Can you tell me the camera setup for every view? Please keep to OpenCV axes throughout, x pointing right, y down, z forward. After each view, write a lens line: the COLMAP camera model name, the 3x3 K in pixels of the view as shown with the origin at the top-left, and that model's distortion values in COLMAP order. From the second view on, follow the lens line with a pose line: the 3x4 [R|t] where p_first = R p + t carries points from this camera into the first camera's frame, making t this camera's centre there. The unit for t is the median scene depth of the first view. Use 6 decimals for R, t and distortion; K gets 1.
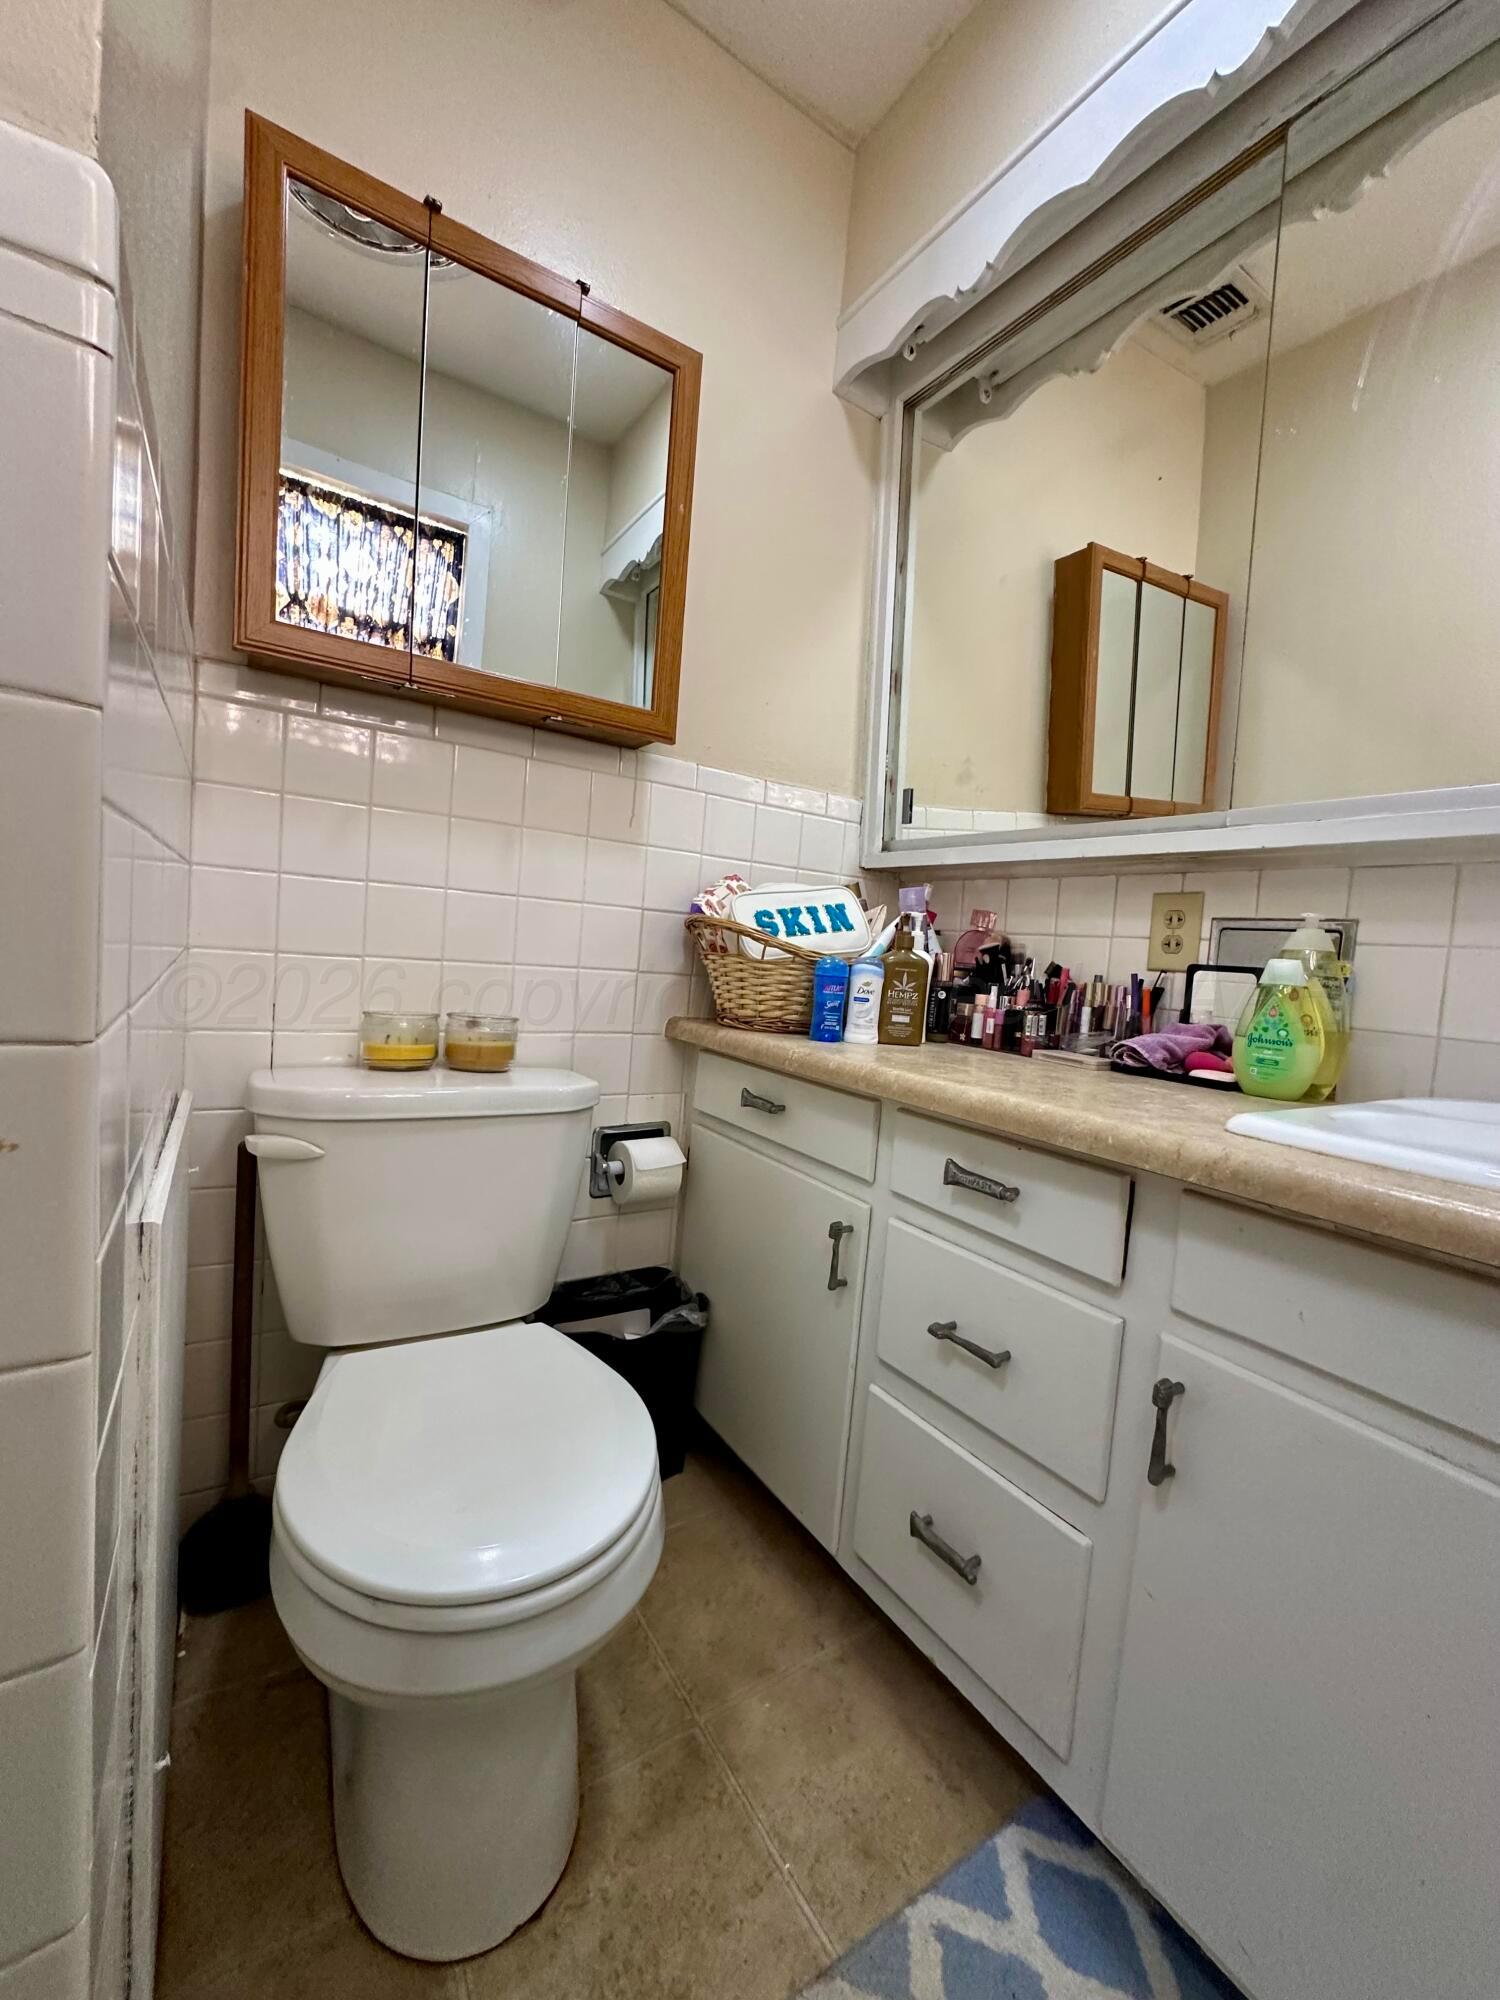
lens RADIAL K [[804.7, 0, 740.9], [0, 804.7, 998.0], [0, 0, 1]] dist [-0.008040, 0.002259]
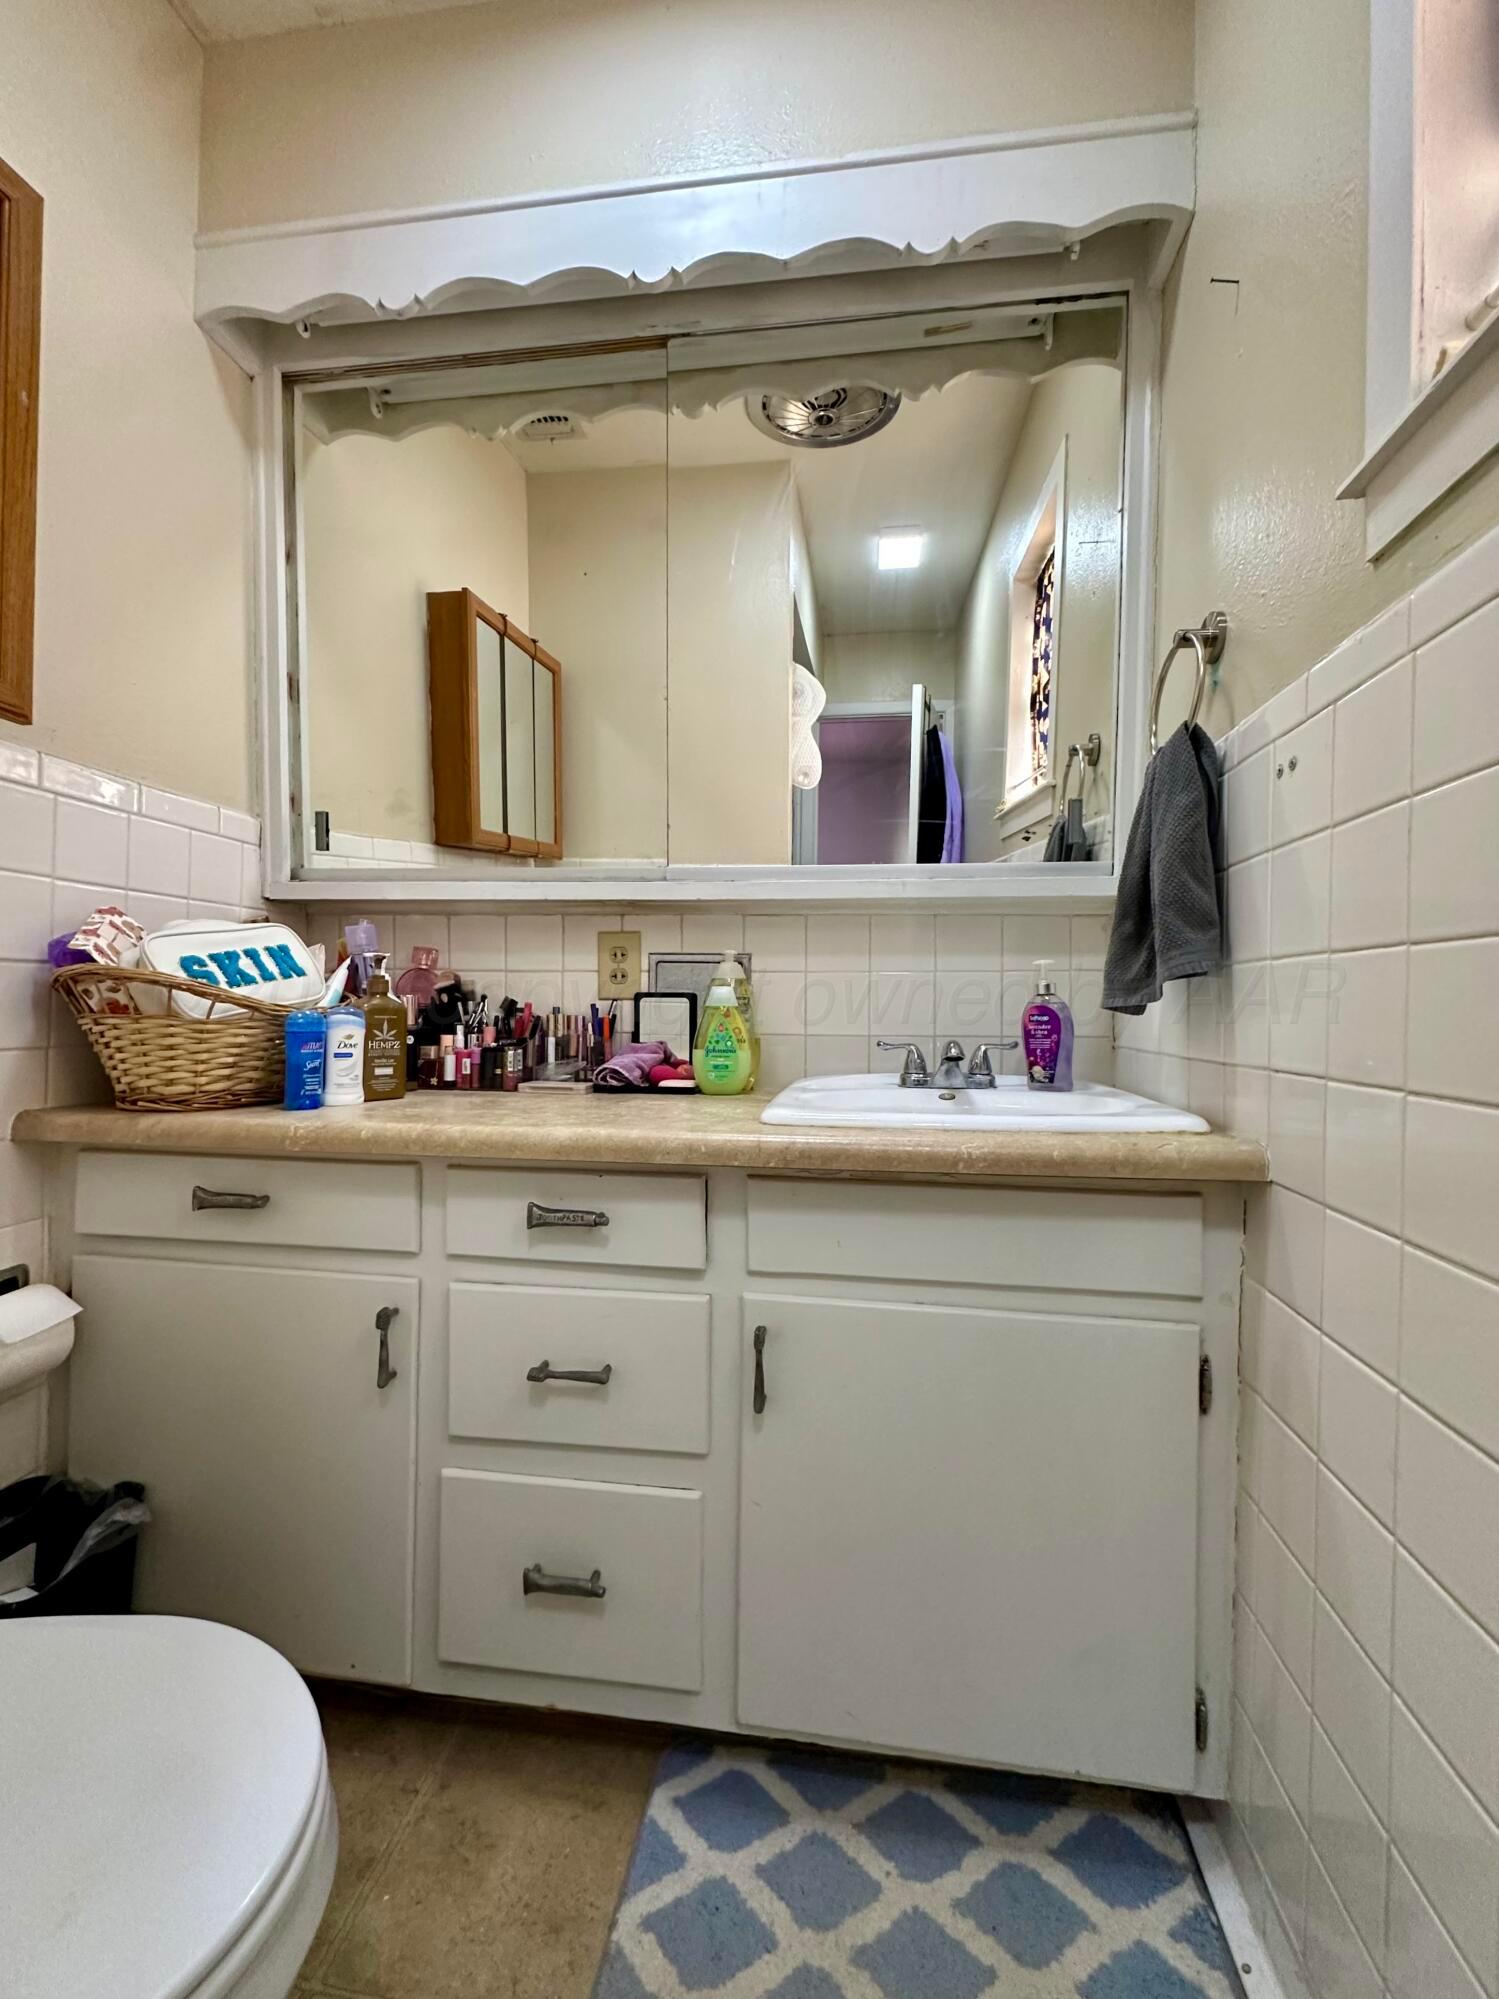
lens RADIAL K [[844.0, 0, 749.2], [0, 844.0, 997.8], [0, 0, 1]] dist [-0.005818, 0.001323]
pose [[0.655144, -0.065796, 0.752634, -0.246747], [0.085591, 0.996251, 0.012589, -0.033744], [-0.750640, 0.056172, 0.658319, 0.055867]]
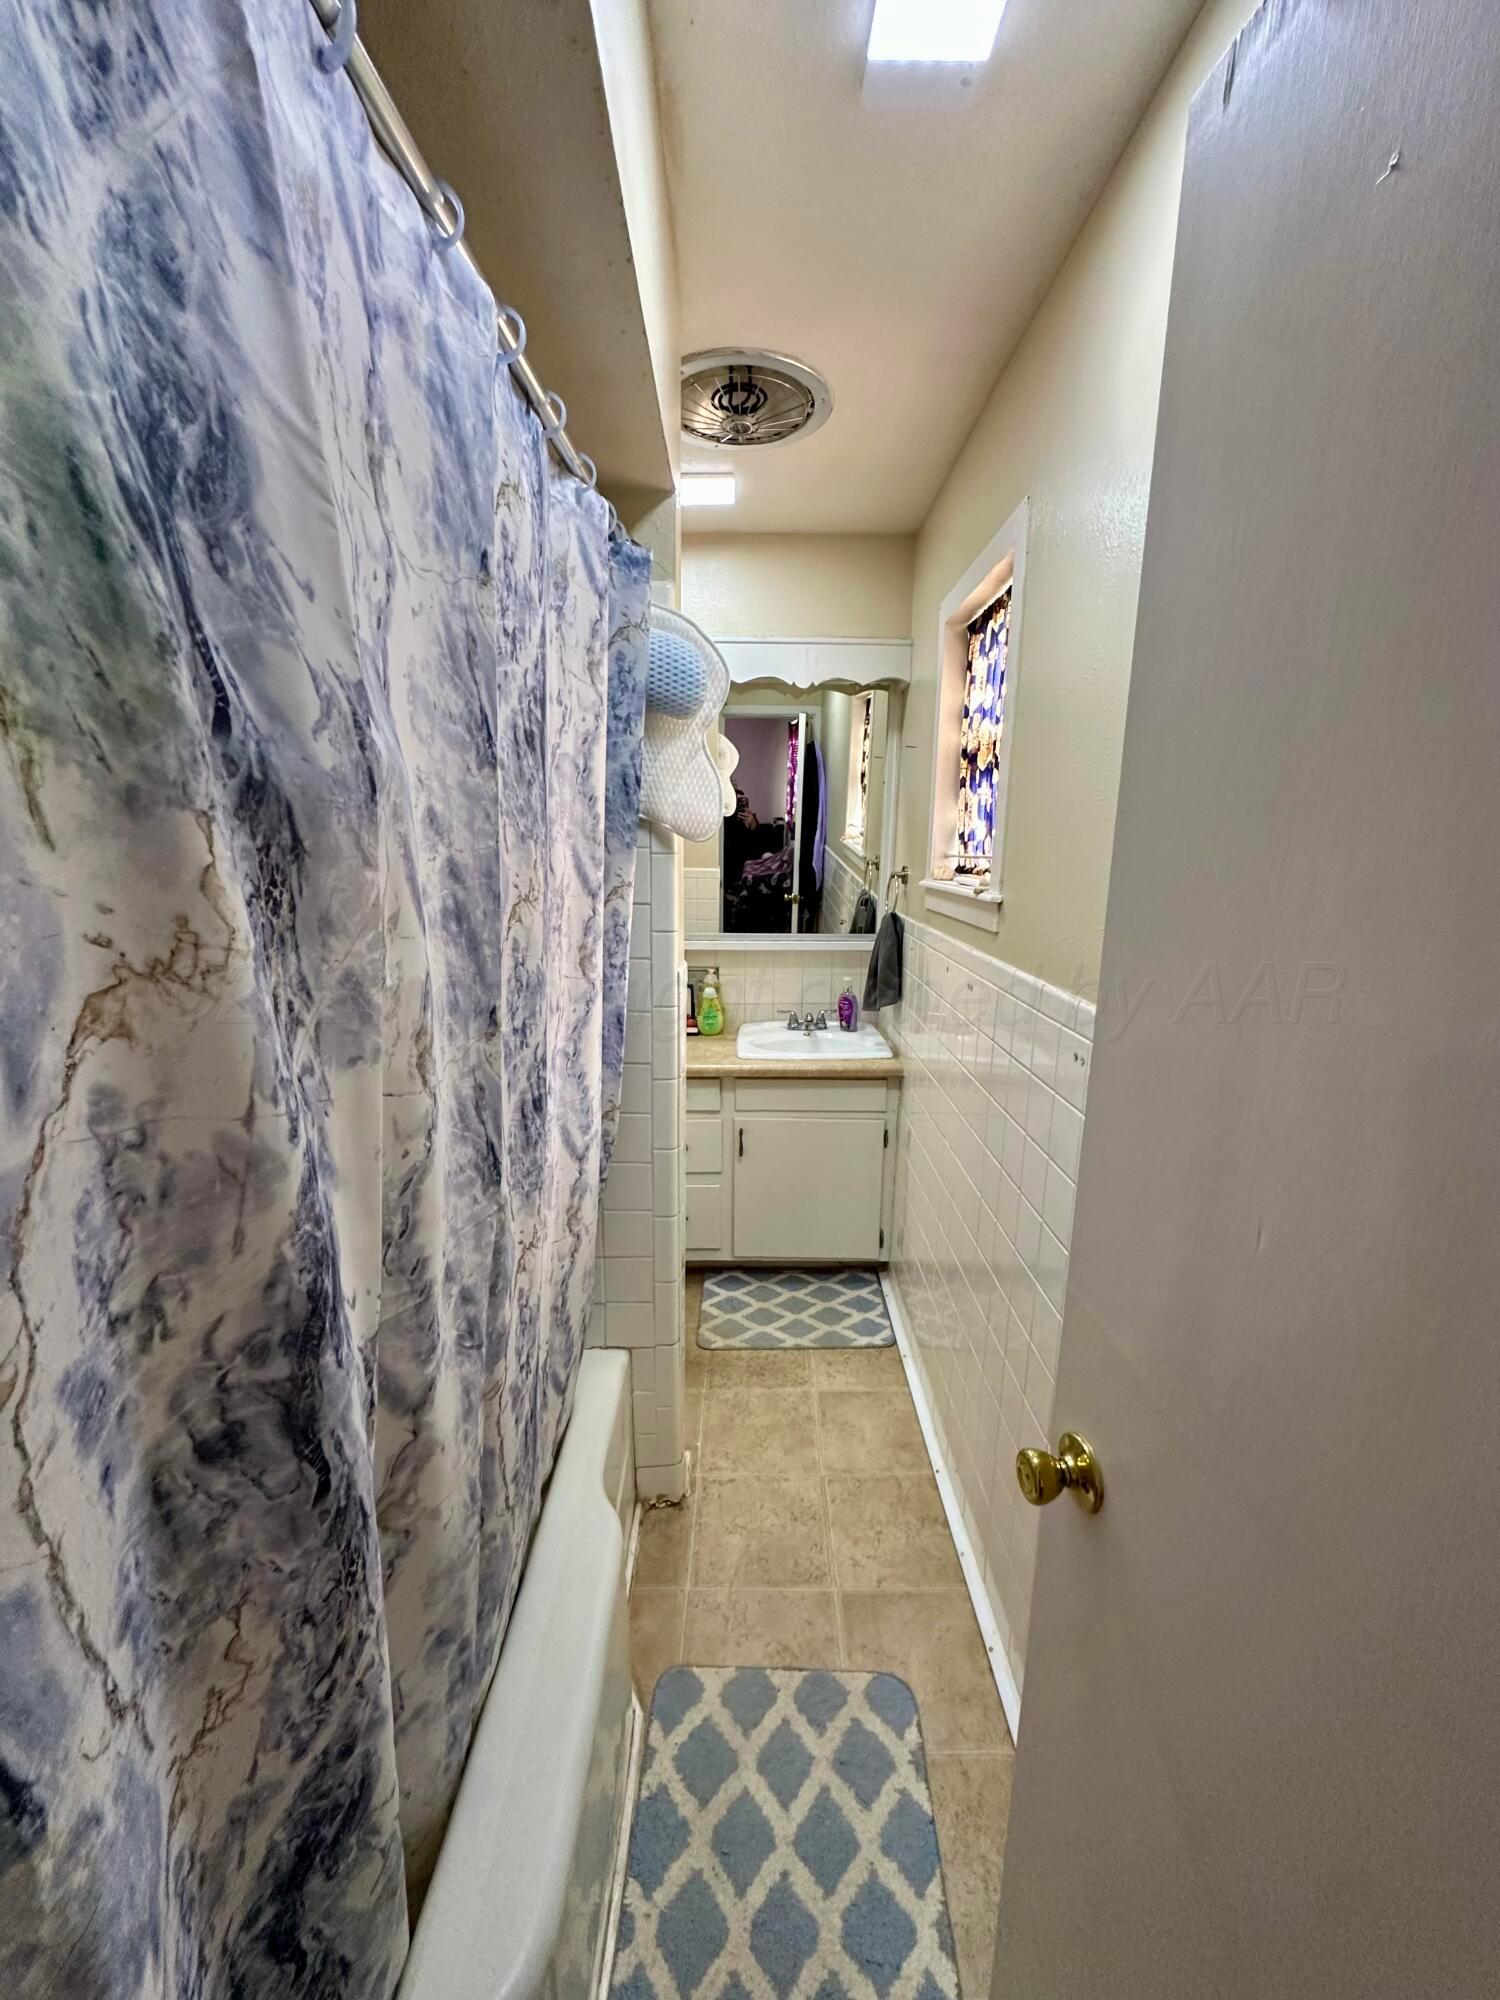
lens RADIAL K [[804.7, 0, 748.8], [0, 804.7, 991.3], [0, 0, 1]] dist [-0.008040, 0.002259]
pose [[0.539047, -0.229435, 0.810425, -1.262915], [0.086133, 0.972156, 0.217931, -0.515533], [-0.837860, -0.047671, 0.543799, -0.555379]]
